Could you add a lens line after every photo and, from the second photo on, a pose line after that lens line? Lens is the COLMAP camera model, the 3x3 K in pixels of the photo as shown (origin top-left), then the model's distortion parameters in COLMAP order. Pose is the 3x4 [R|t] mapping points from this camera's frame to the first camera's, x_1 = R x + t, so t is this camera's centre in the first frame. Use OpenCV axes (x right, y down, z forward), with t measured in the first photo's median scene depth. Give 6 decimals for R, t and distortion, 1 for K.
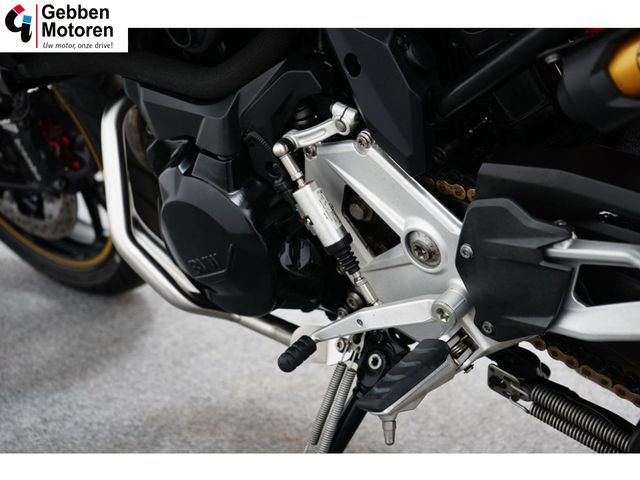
lens RADIAL K [[1065.2, 0, 320.0], [0, 1065.2, 240.0], [0, 0, 1]] dist [-0.027928, 0.000000]
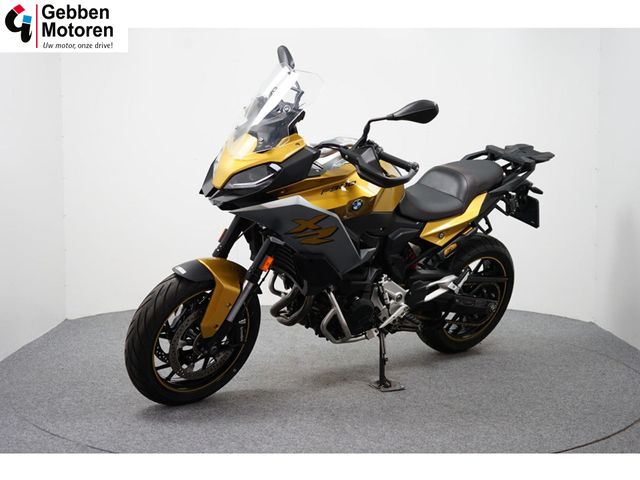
lens RADIAL K [[929.9, 0, 319.6], [0, 929.9, 243.0], [0, 0, 1]] dist [-0.086576, 0.000000]
pose [[0.124199, -0.092183, 0.987966, -4.229829], [0.312598, 0.948610, 0.049214, -0.566030], [-0.941731, 0.302724, 0.146633, 0.608239]]
